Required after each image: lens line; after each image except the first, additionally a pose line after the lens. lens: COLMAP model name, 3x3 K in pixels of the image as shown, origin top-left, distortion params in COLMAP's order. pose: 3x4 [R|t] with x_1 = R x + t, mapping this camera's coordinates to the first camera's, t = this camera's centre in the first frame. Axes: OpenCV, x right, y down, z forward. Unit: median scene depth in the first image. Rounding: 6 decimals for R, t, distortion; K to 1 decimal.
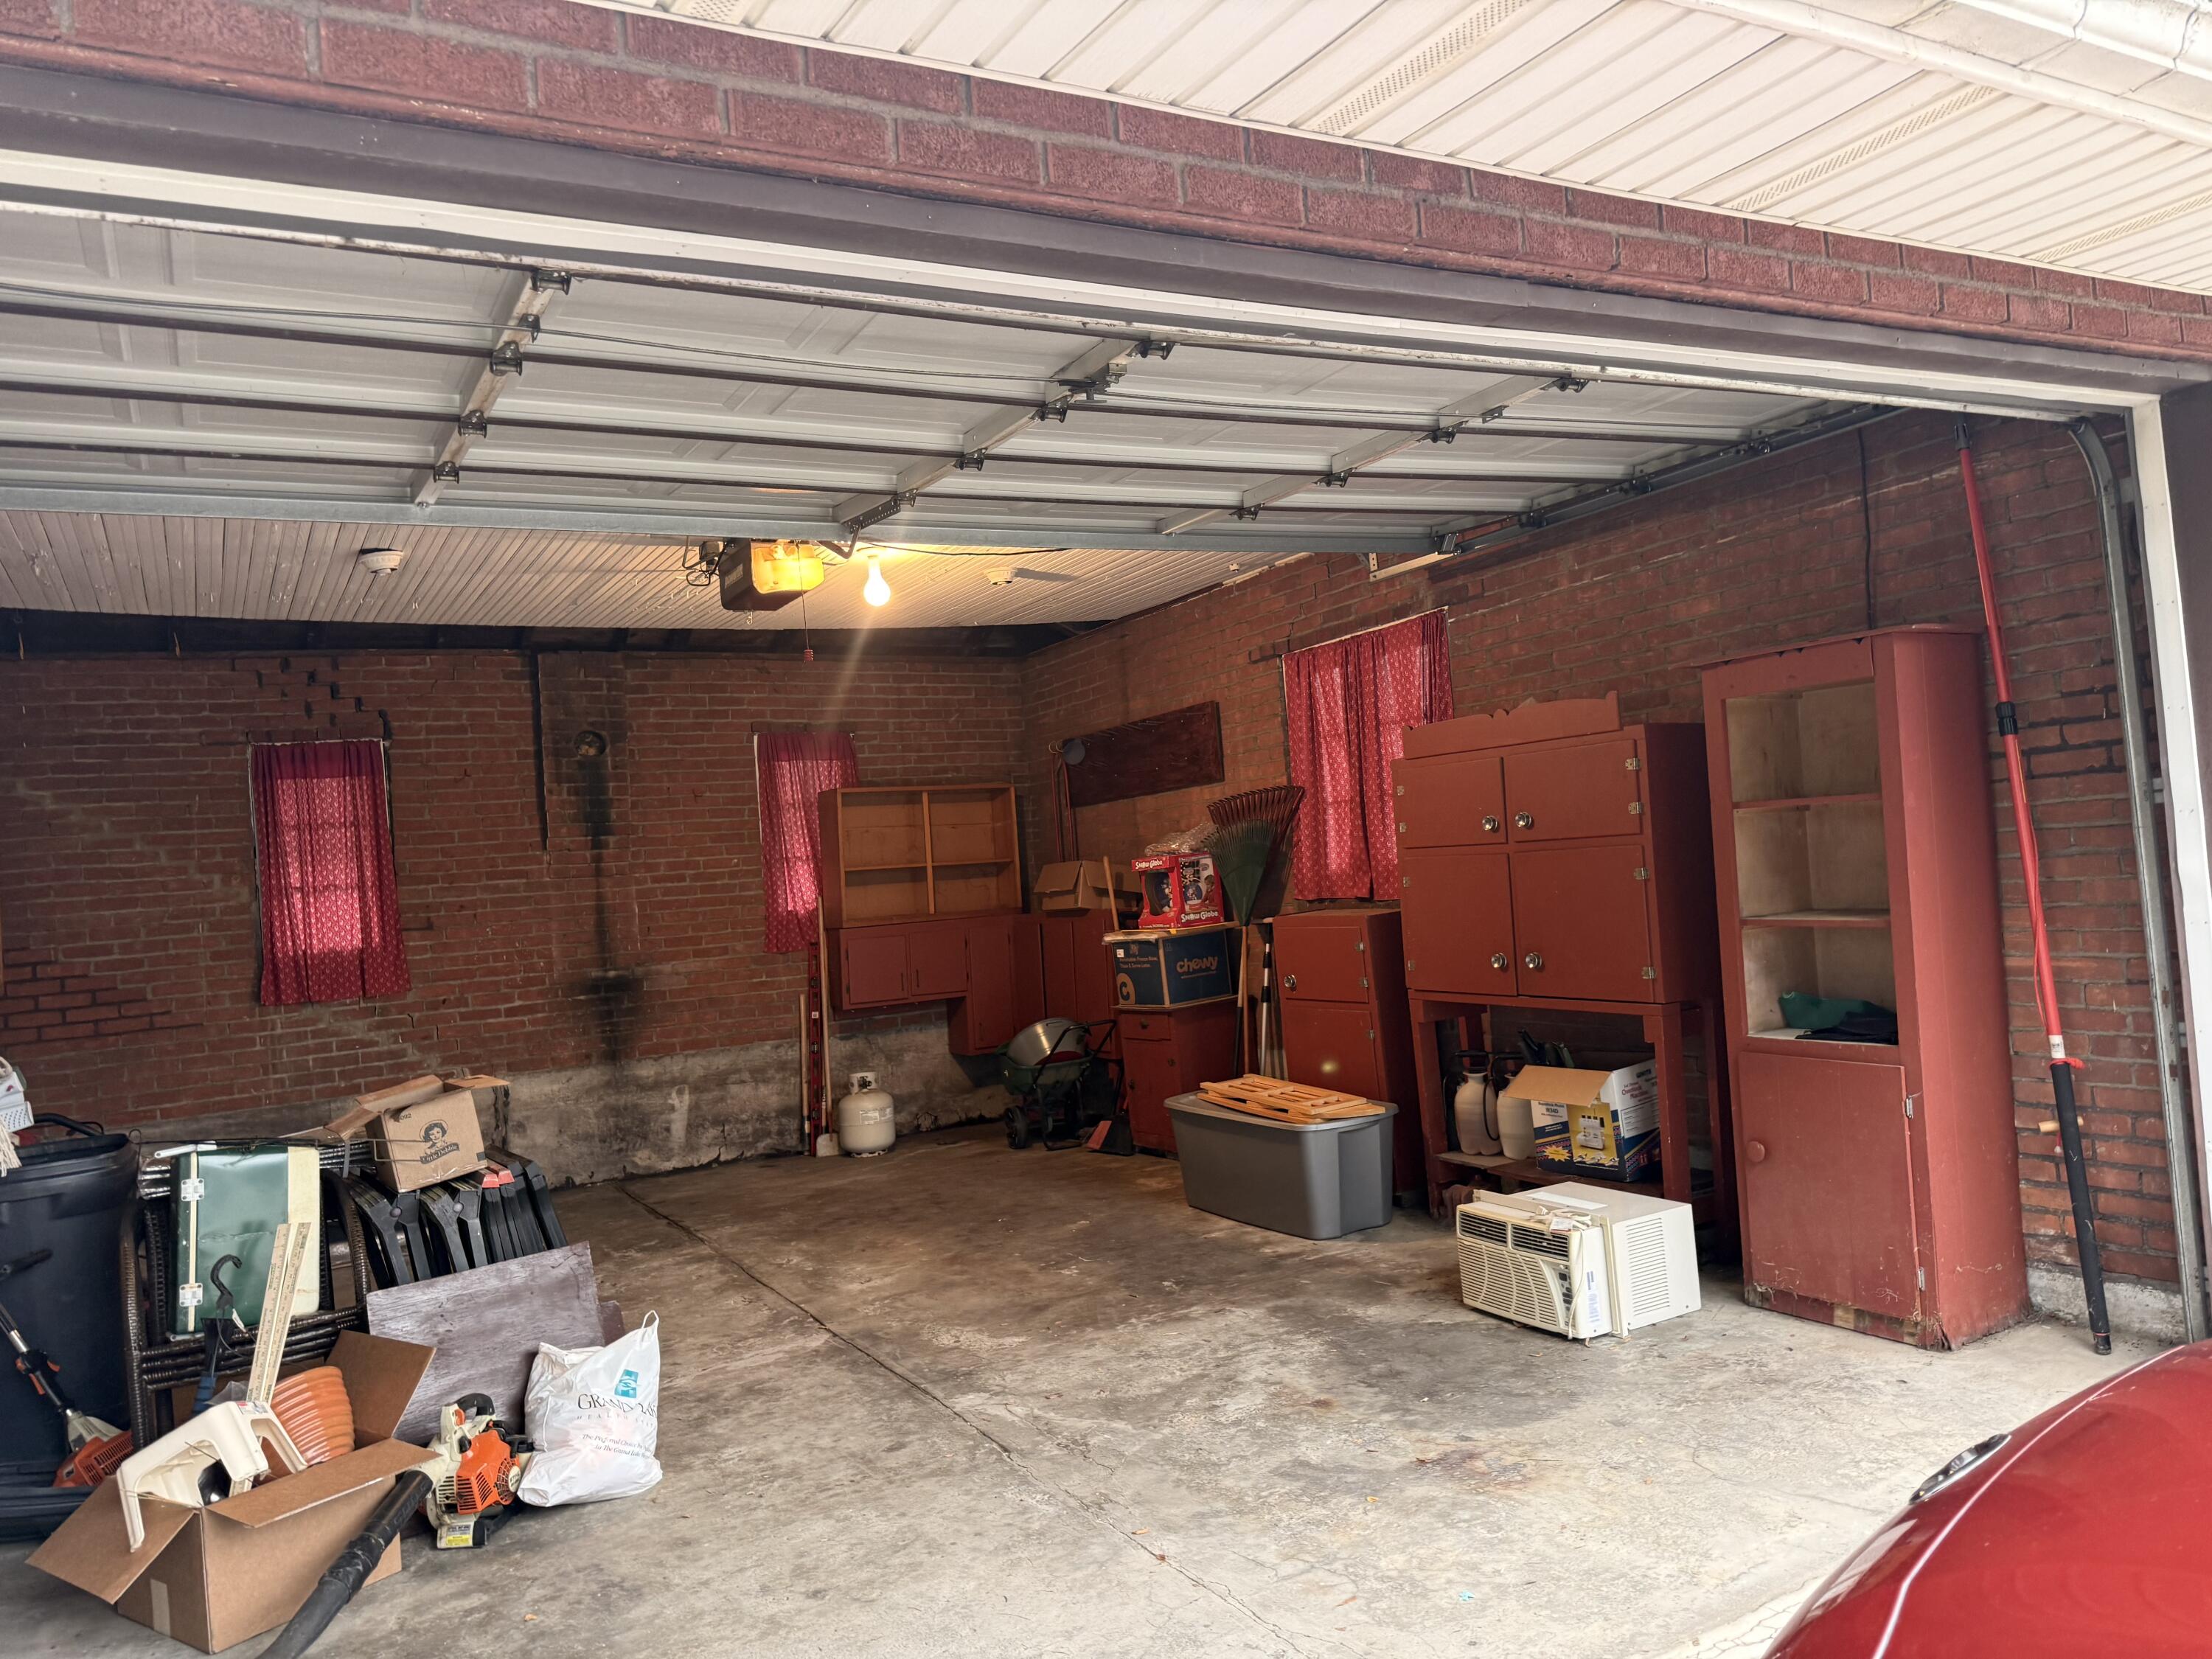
lens RADIAL K [[1569.9, 0, 1107.5], [0, 1569.9, 815.2], [0, 0, 1]] dist [0.025628, -0.029929]
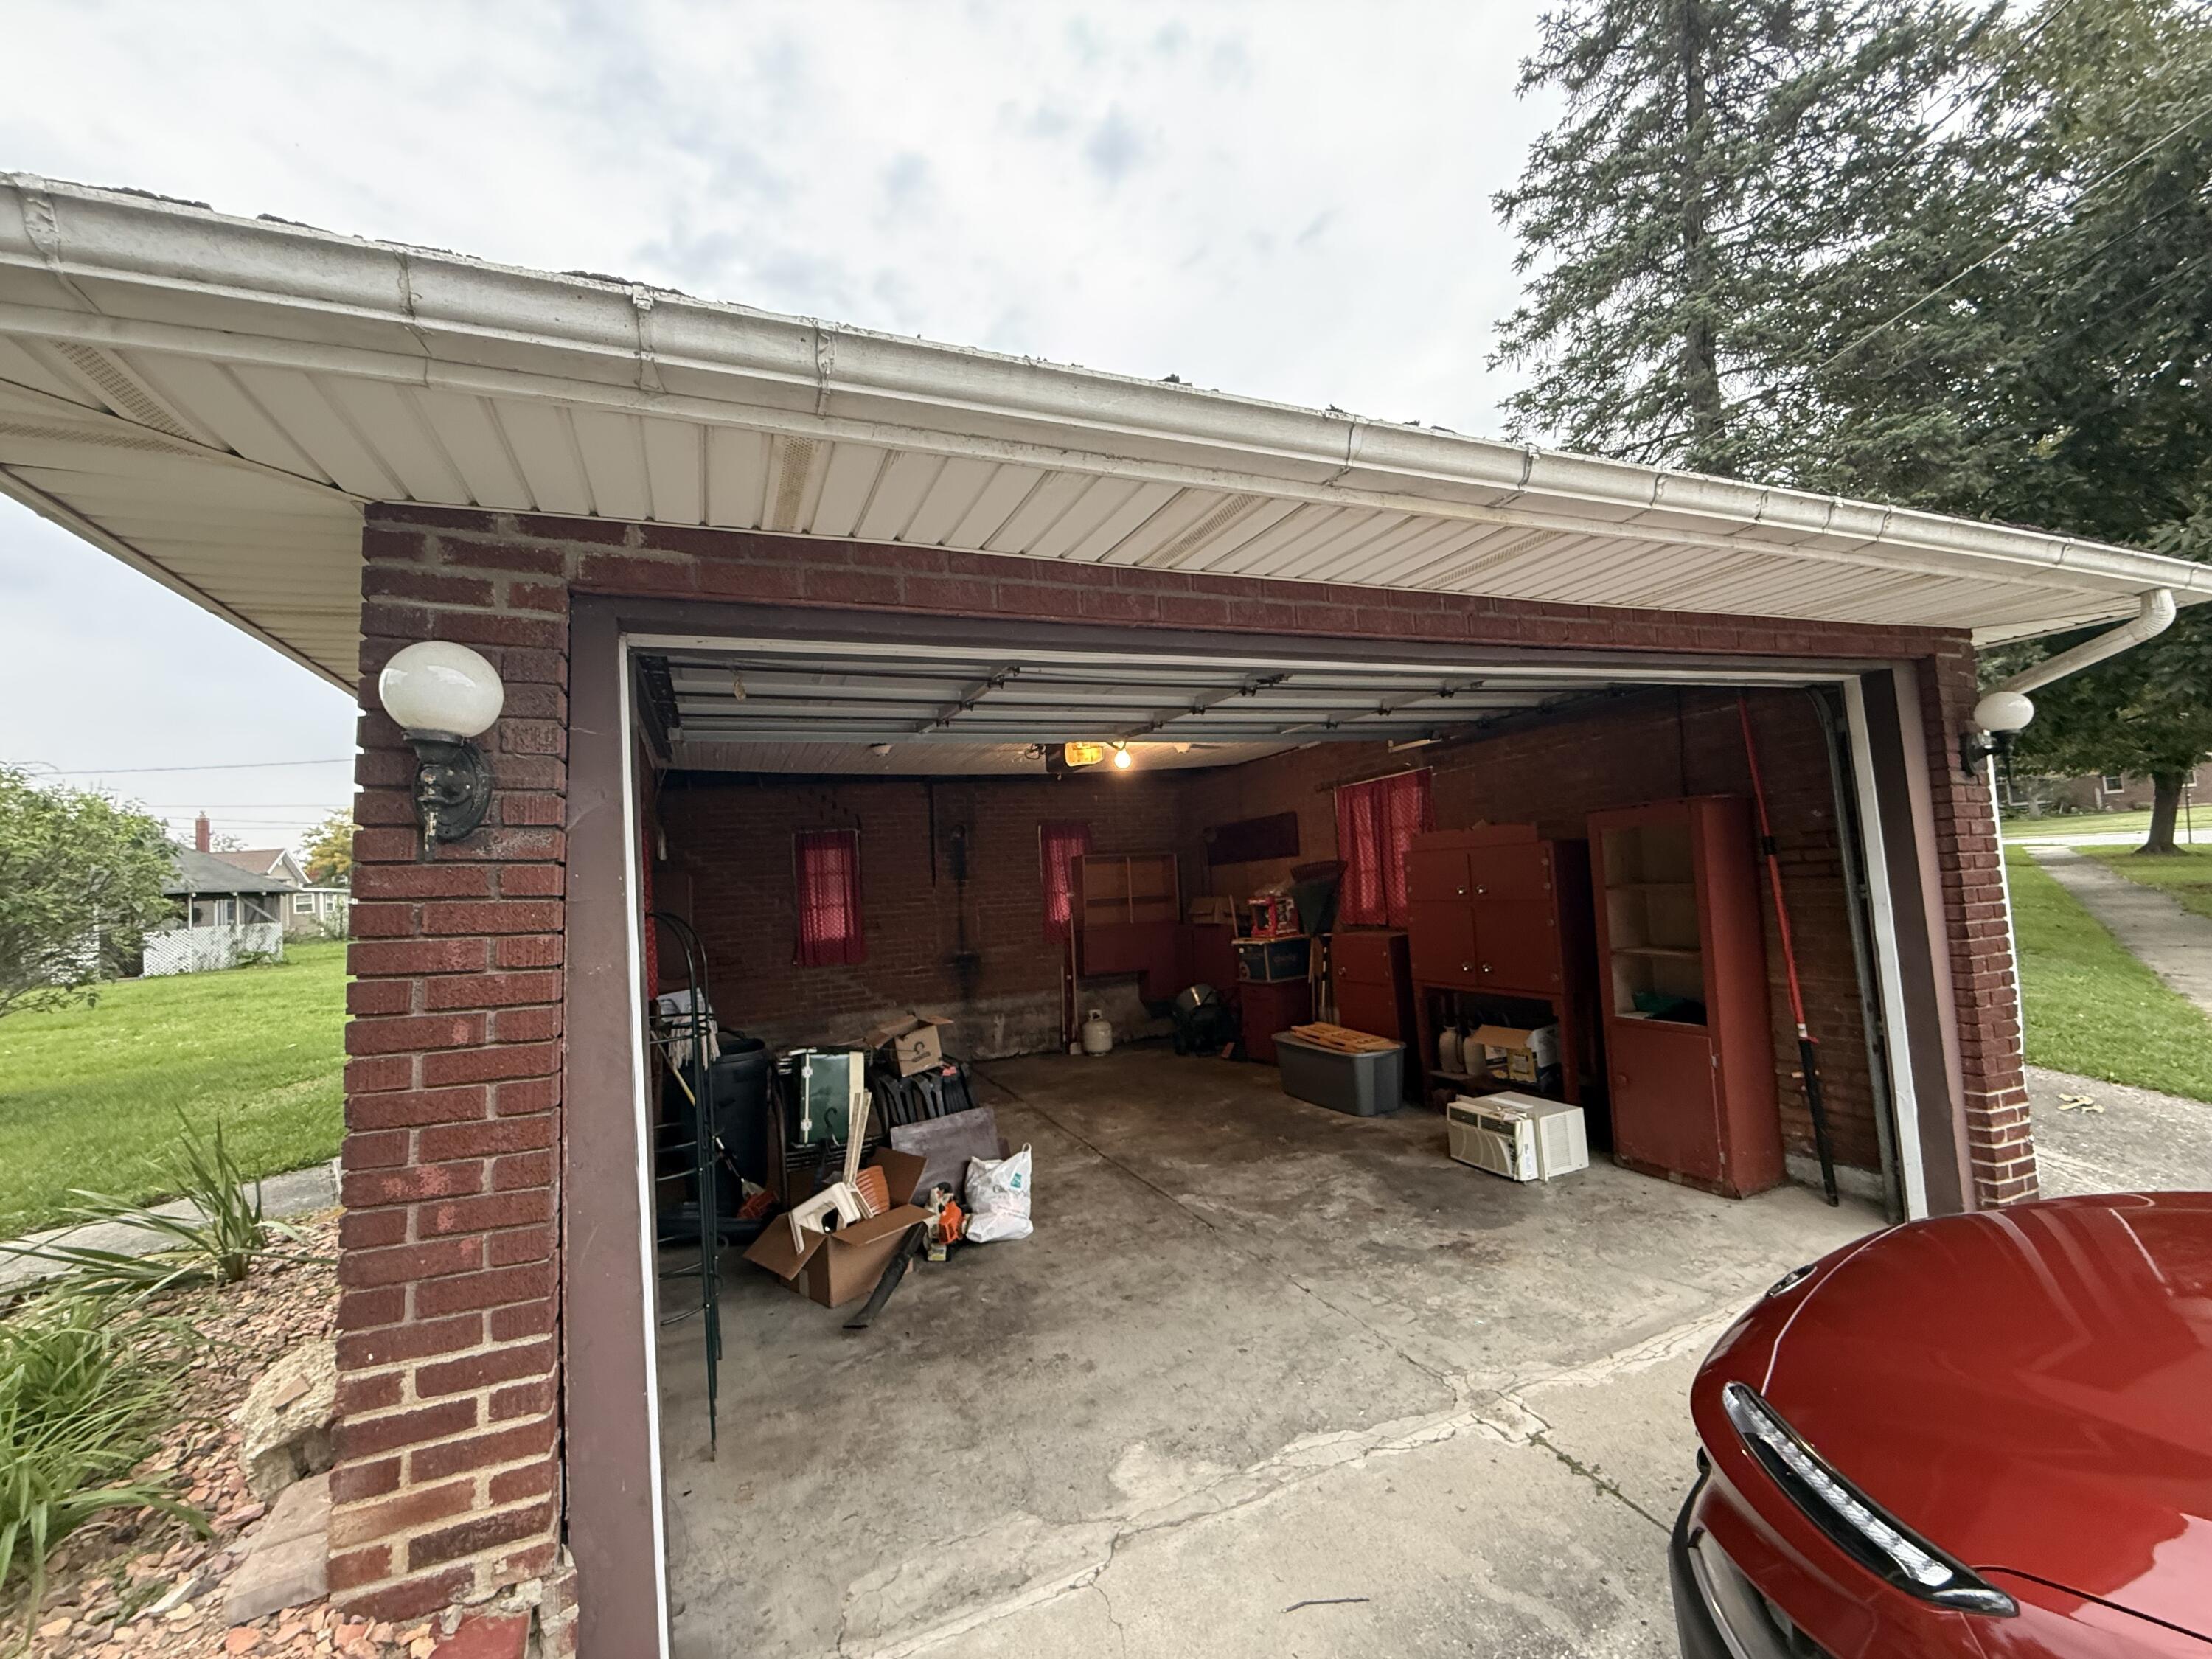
lens RADIAL K [[889.2, 0, 1096.7], [0, 889.2, 818.8], [0, 0, 1]] dist [-0.002809, 0.001101]
pose [[0.993804, 0.007611, -0.110882, -0.081378], [-0.011568, 0.999317, -0.035092, -0.047265], [0.110539, 0.036157, 0.993214, -0.093374]]
